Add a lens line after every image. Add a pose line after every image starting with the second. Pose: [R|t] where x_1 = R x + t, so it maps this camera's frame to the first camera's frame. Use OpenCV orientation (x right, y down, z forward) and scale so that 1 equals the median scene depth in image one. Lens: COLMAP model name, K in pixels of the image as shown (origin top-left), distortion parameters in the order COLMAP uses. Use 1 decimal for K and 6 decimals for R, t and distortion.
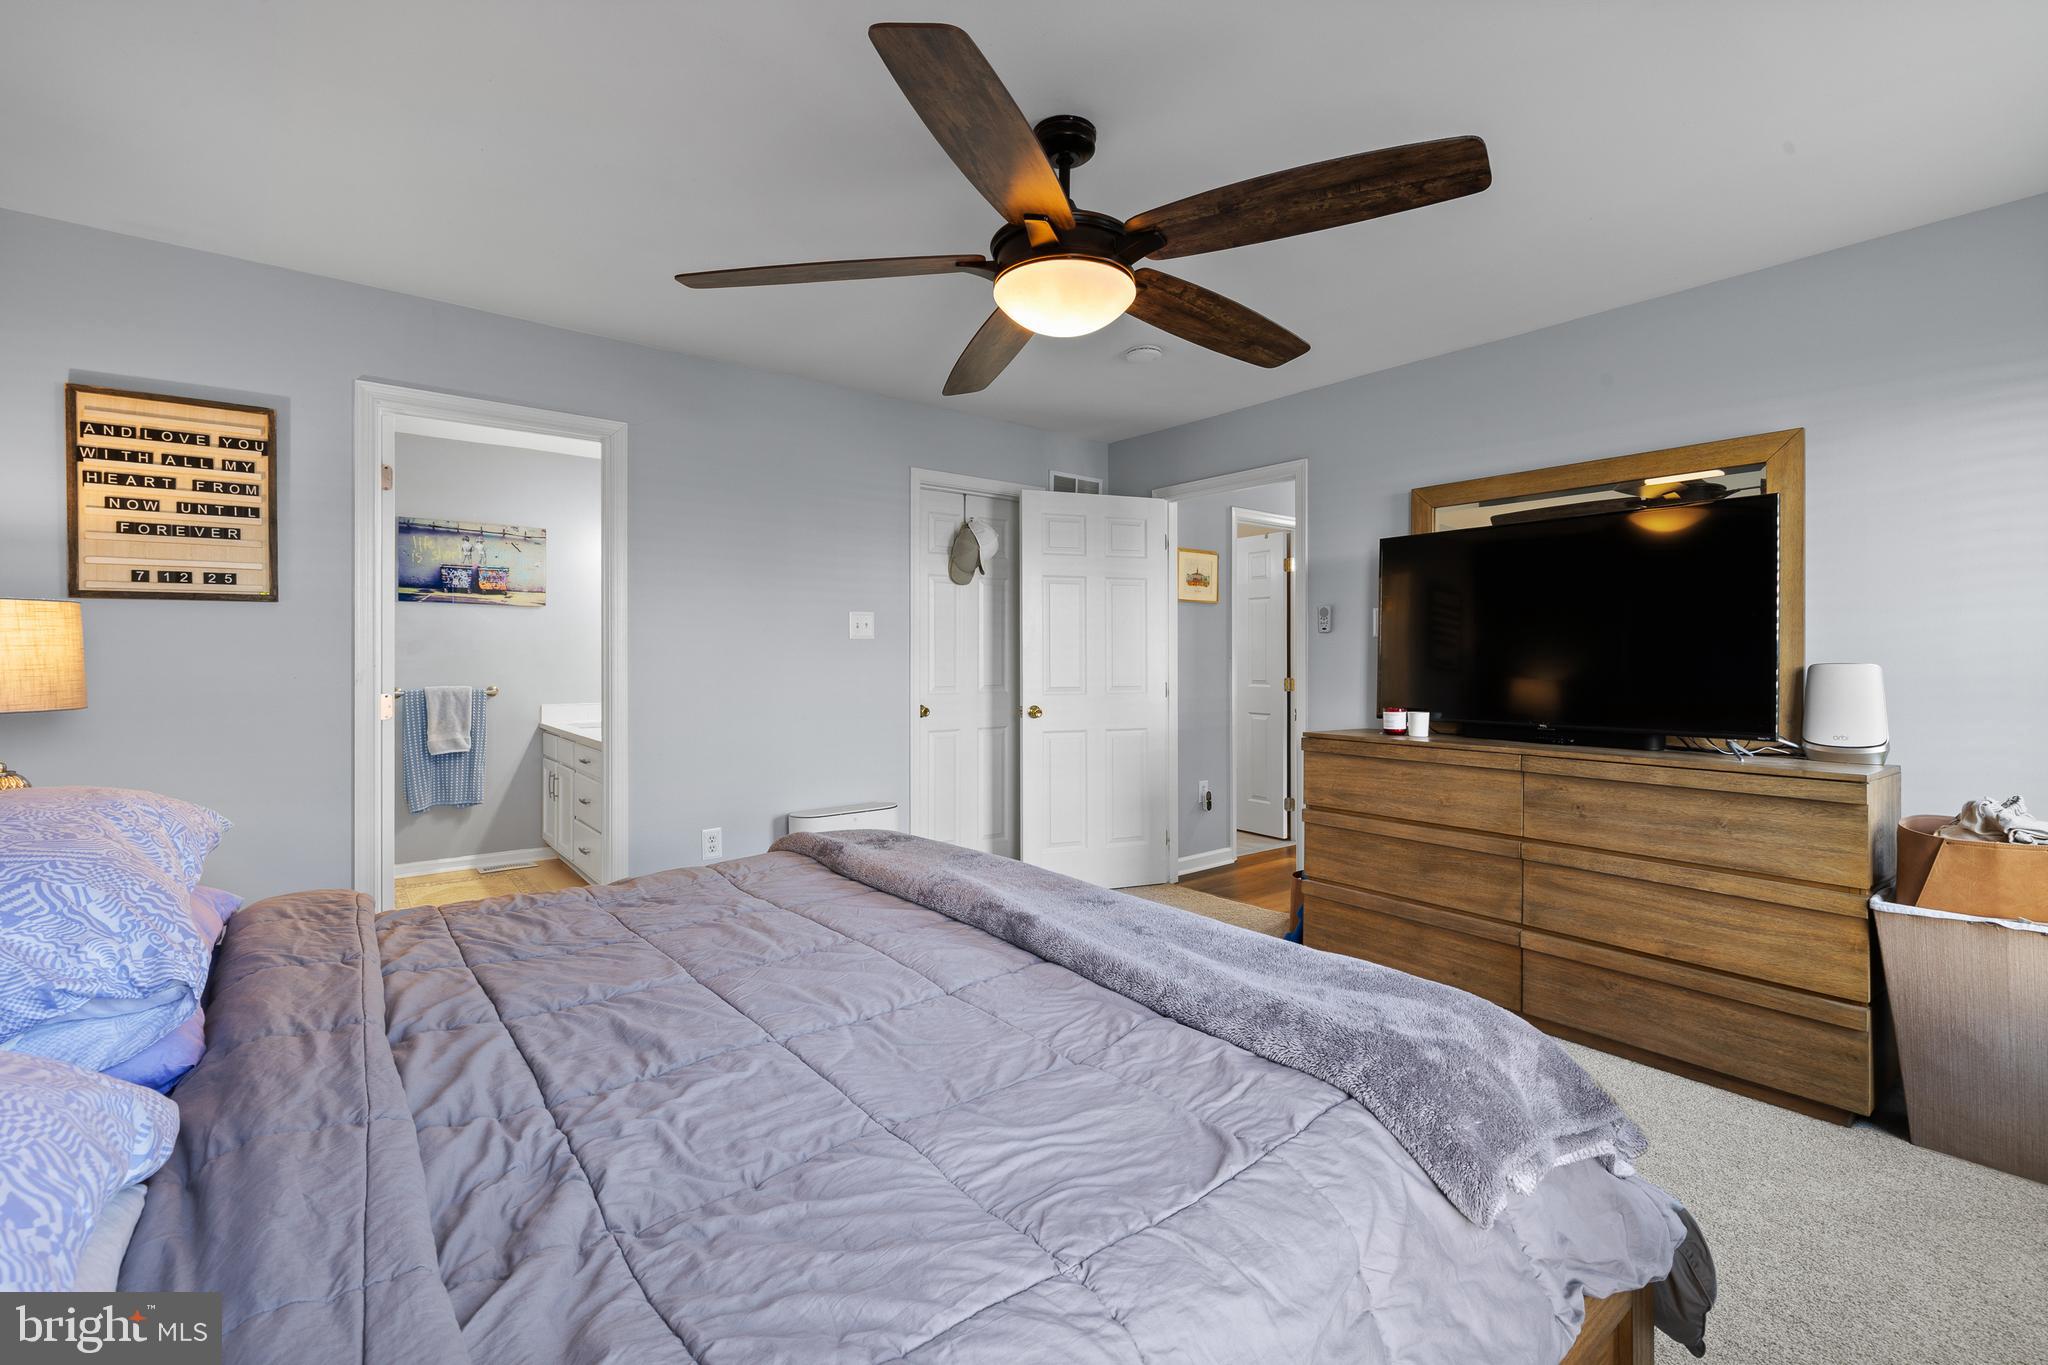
lens RADIAL K [[870.5, 0, 1020.6], [0, 870.5, 667.1], [0, 0, 1]] dist [-0.000856, 0.000645]
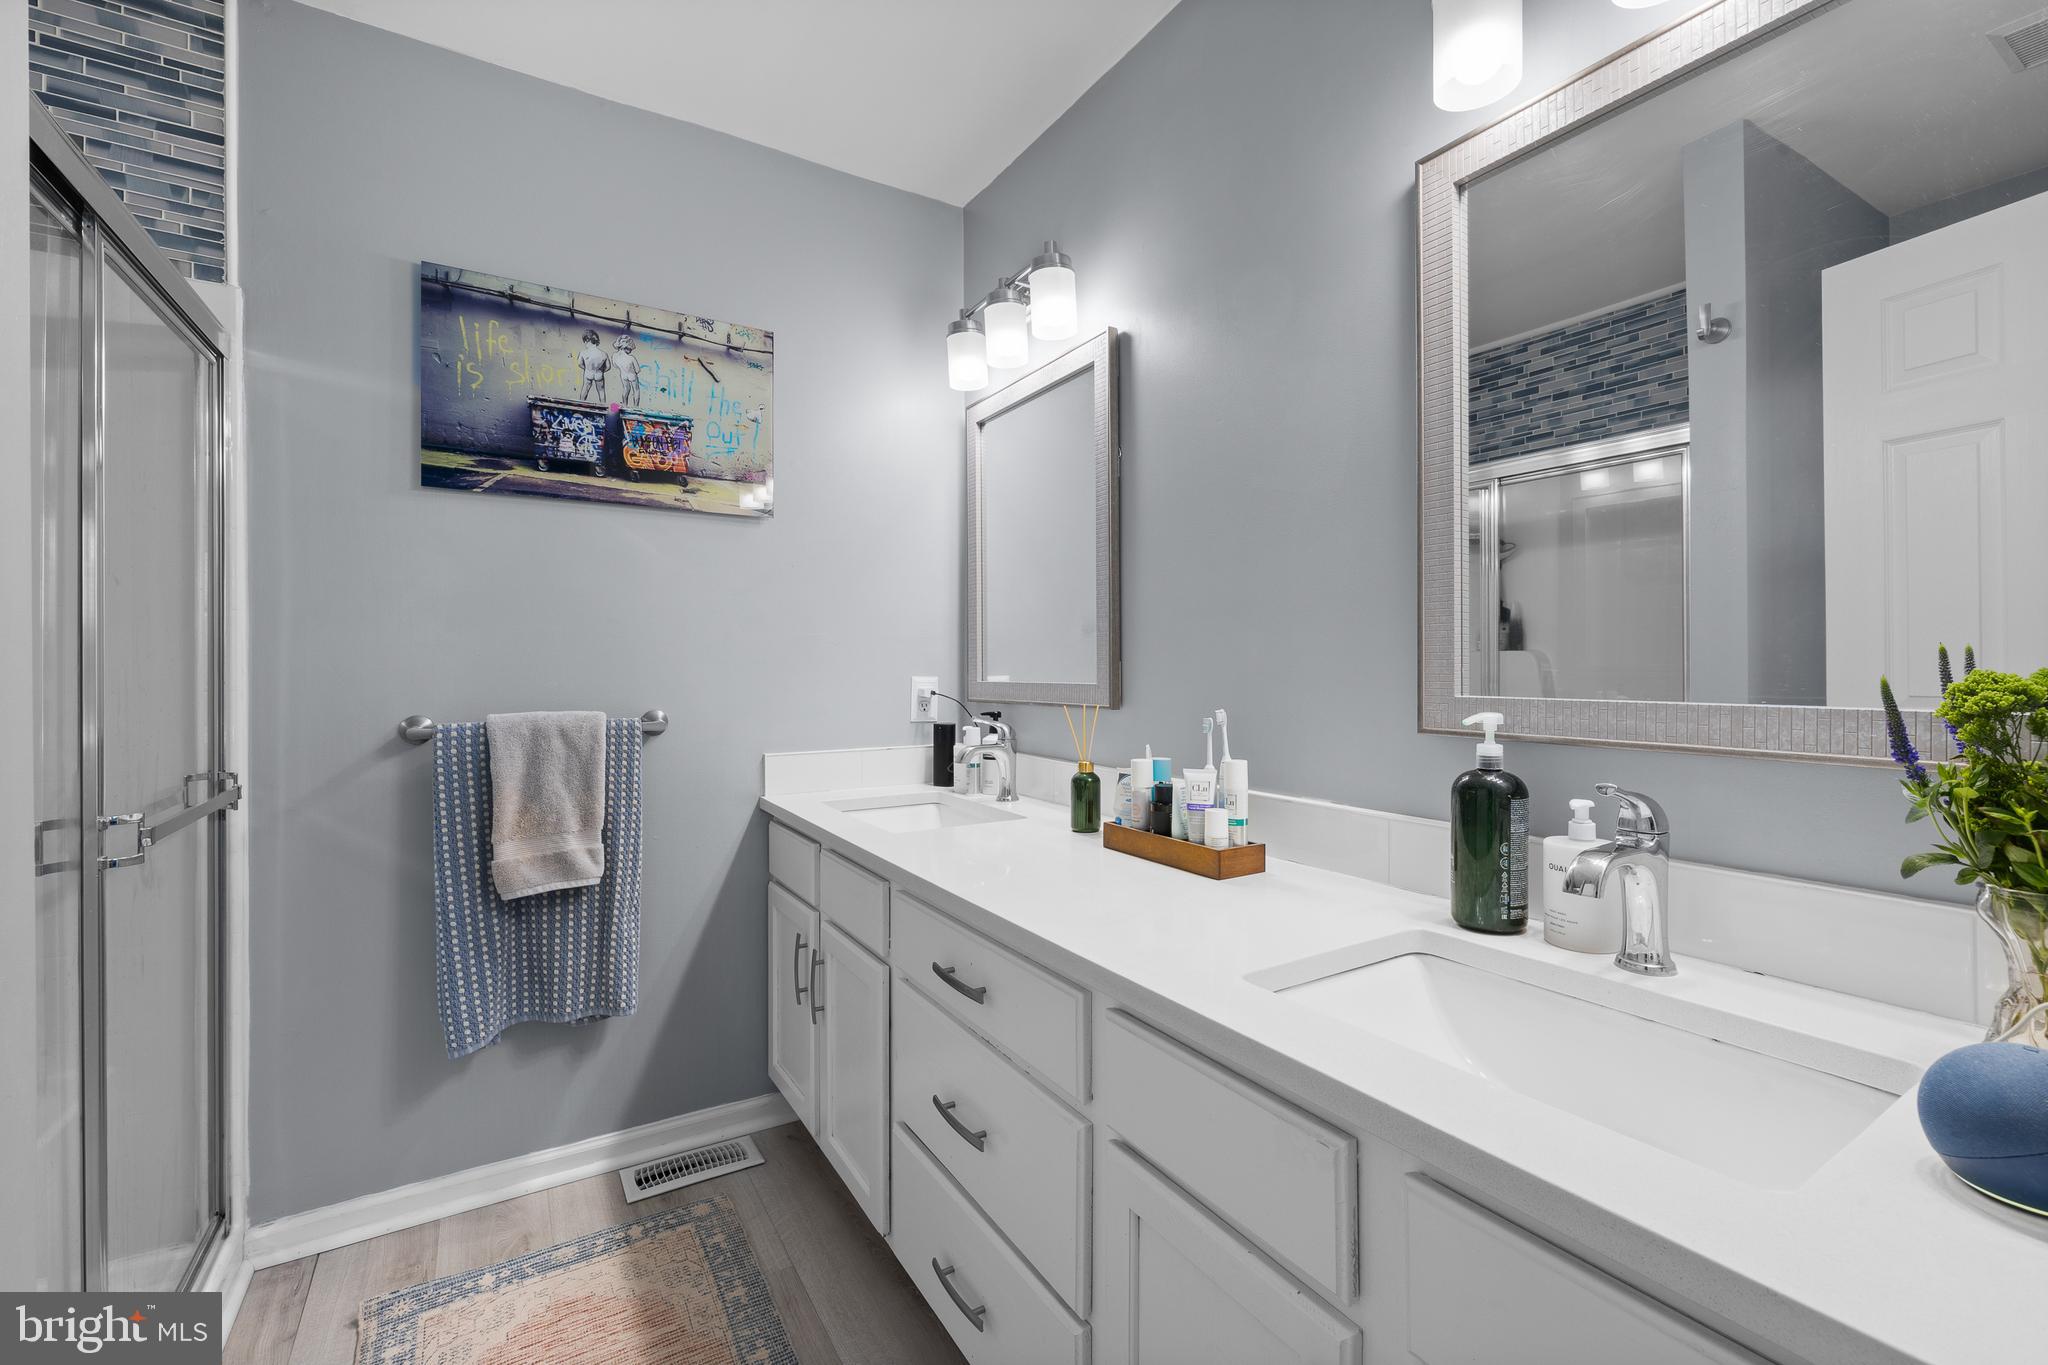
lens RADIAL K [[870.5, 0, 1028.9], [0, 870.5, 680.6], [0, 0, 1]] dist [-0.000856, 0.000645]
pose [[0.991425, -0.005532, -0.130564, -0.393728], [0.004977, 0.999977, -0.004583, 0.010326], [0.130586, 0.003894, 0.991429, 0.641446]]
